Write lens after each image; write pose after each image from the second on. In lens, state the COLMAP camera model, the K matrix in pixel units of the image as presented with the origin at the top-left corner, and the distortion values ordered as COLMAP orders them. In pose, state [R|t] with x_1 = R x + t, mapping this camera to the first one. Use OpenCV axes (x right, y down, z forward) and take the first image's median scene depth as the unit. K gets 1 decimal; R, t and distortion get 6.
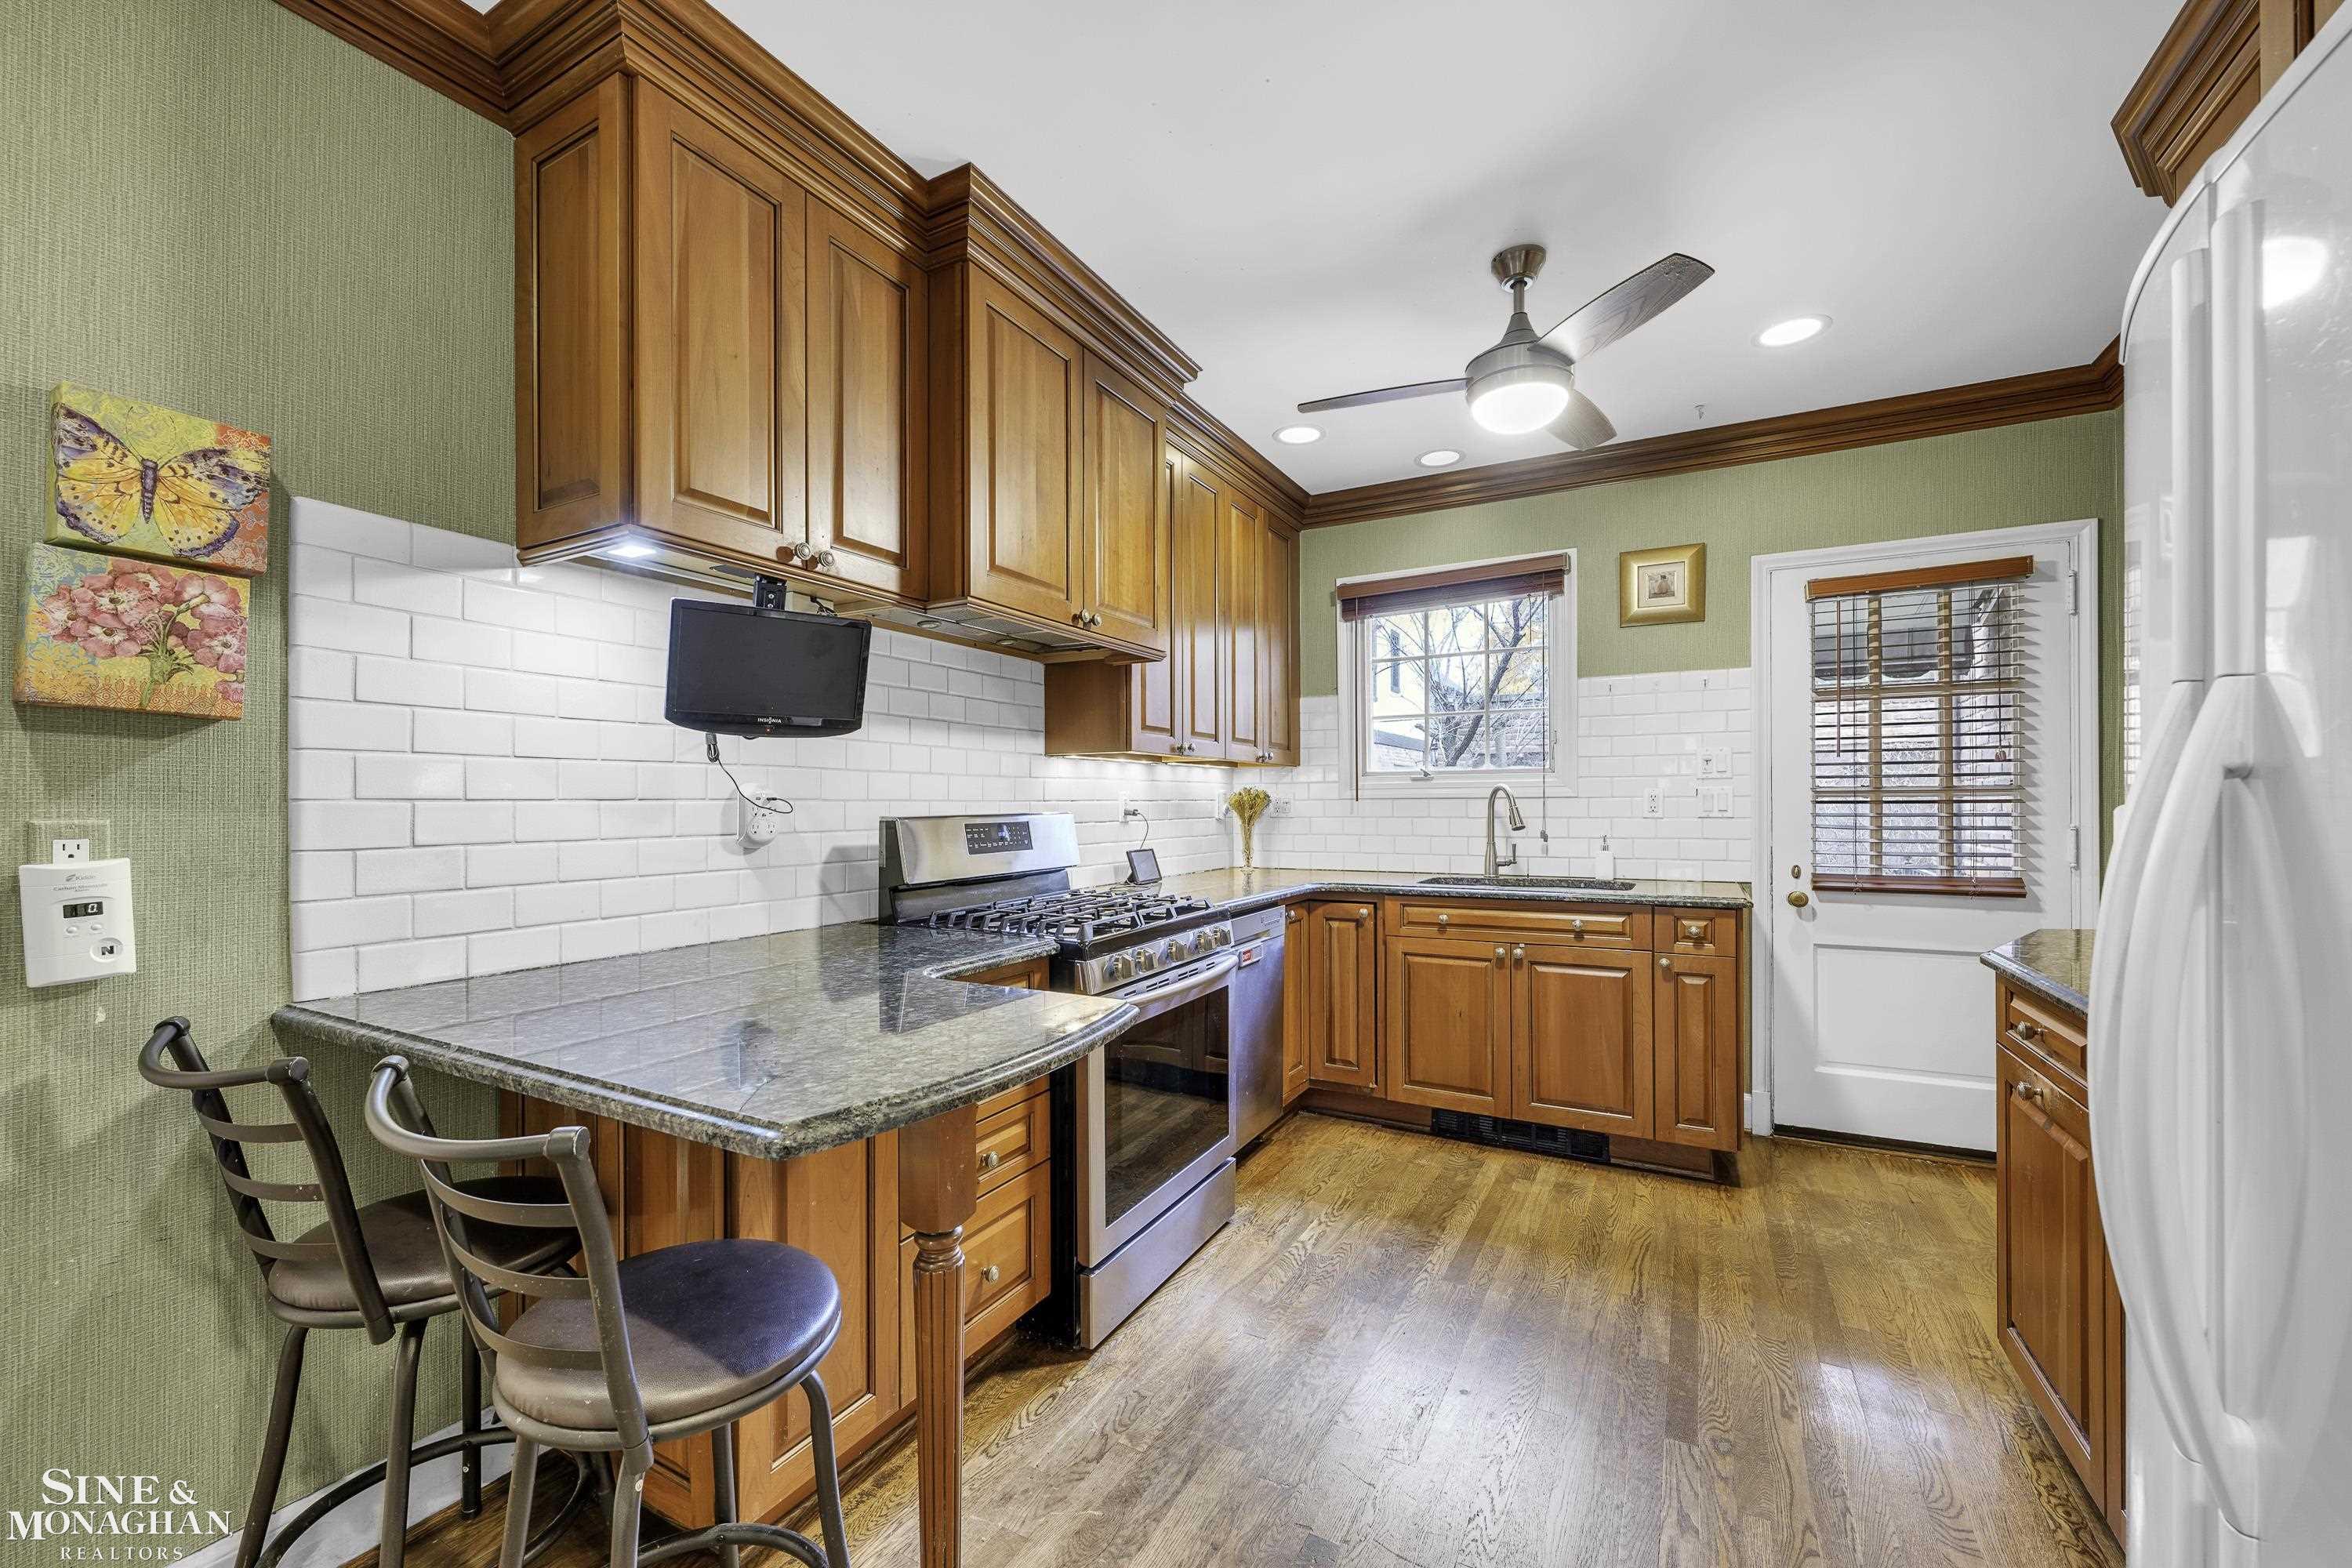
lens RADIAL K [[928.5, 0, 1180.7], [0, 928.5, 795.2], [0, 0, 1]] dist [-0.003176, 0.000016]
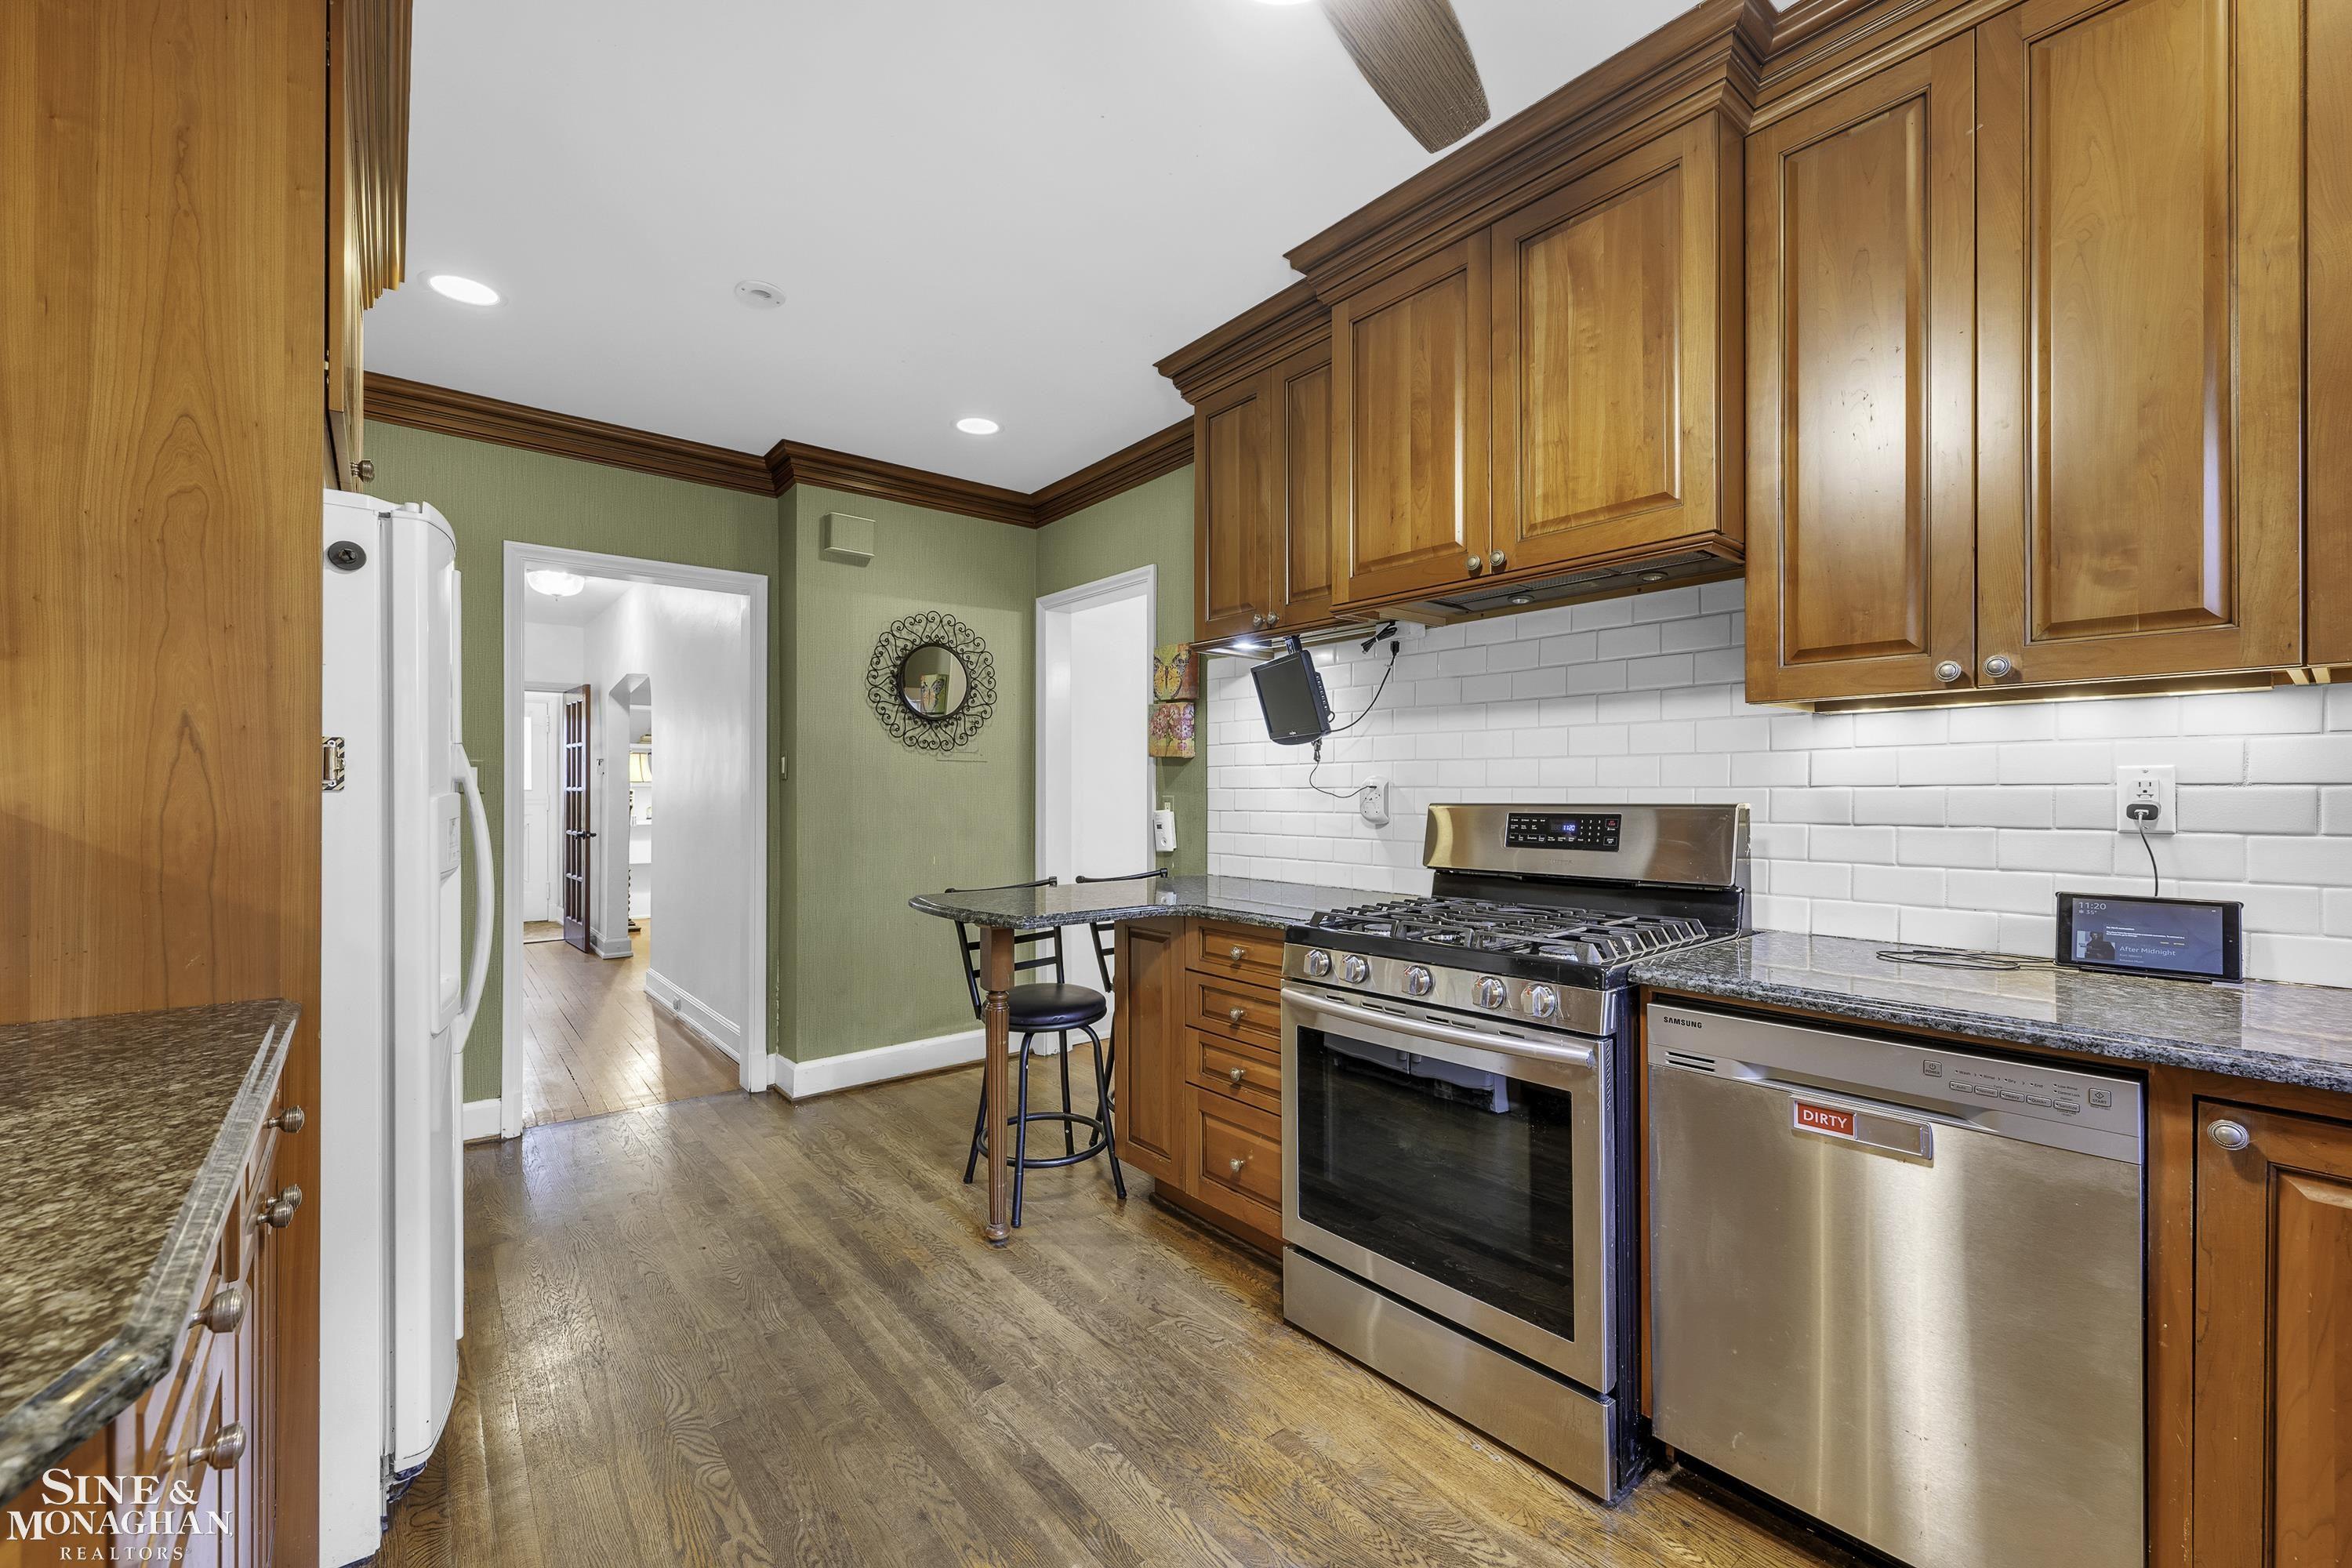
lens RADIAL K [[928.5, 0, 1177.2], [0, 928.5, 796.6], [0, 0, 1]] dist [-0.003176, 0.000016]
pose [[-0.364100, 0.008821, -0.931318, 0.249750], [0.011323, 0.999923, 0.005044, 0.002150], [0.931291, -0.008709, -0.364172, 0.349208]]
